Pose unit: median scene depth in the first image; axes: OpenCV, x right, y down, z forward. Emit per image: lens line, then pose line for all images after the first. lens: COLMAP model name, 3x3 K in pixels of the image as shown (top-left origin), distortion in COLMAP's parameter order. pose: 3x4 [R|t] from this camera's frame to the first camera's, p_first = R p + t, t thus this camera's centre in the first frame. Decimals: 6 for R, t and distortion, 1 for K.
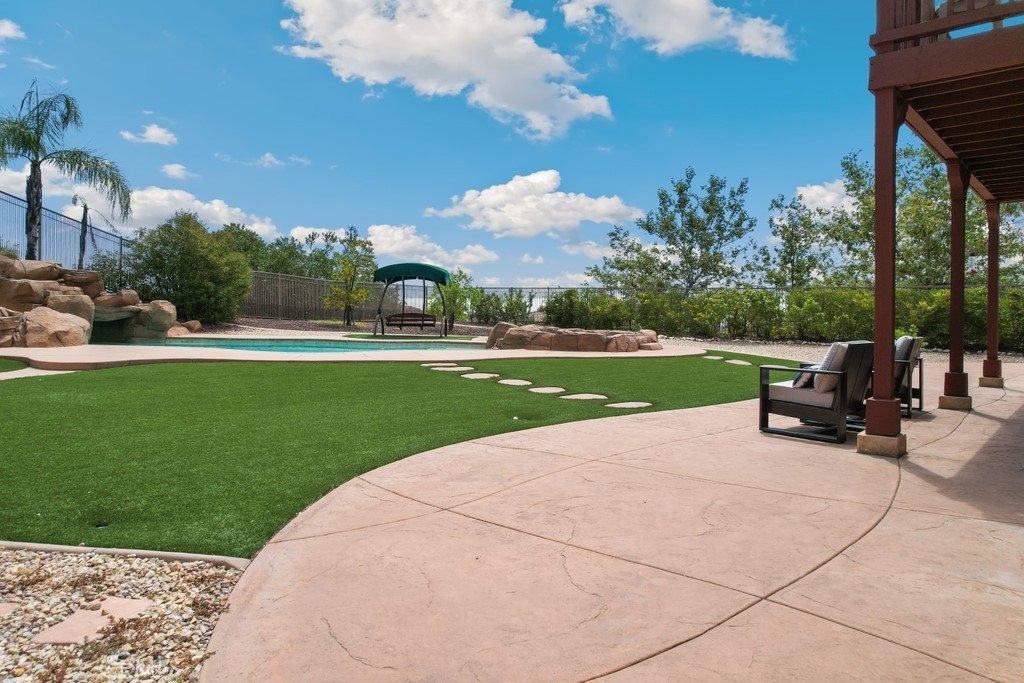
lens RADIAL K [[675.2, 0, 514.4], [0, 675.2, 336.1], [0, 0, 1]] dist [-0.088405, 0.083107]
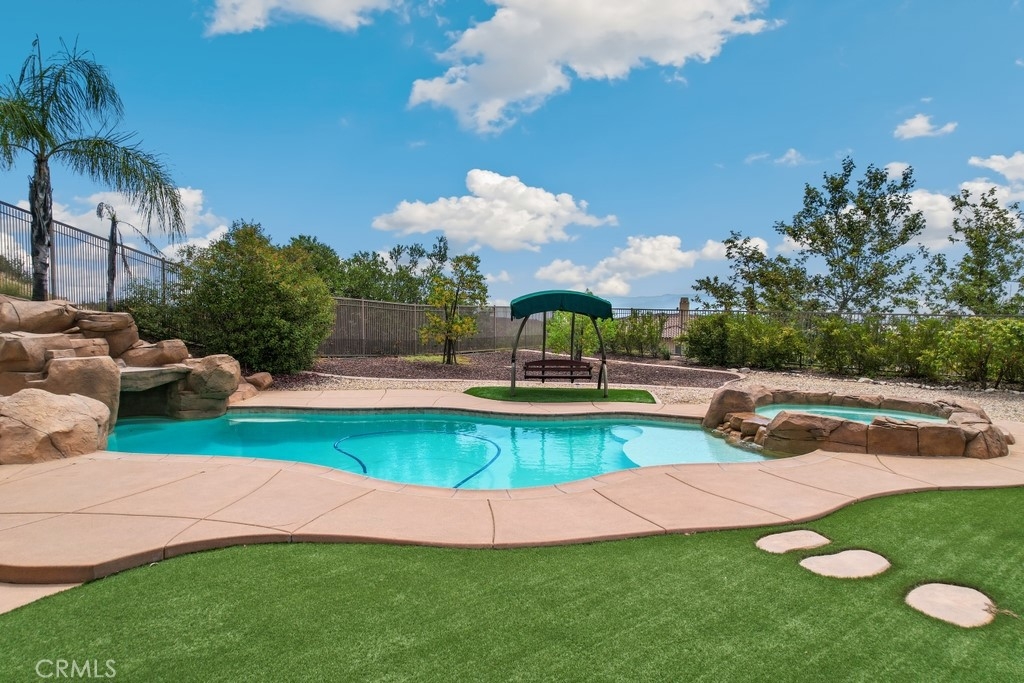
lens RADIAL K [[661.4, 0, 511.6], [0, 661.4, 372.8], [0, 0, 1]] dist [-0.064888, 0.051925]
pose [[0.997829, -0.002108, -0.065822, -0.162344], [0.005456, 0.998697, 0.050737, -0.059114], [0.065629, -0.050986, 0.996541, 0.300141]]
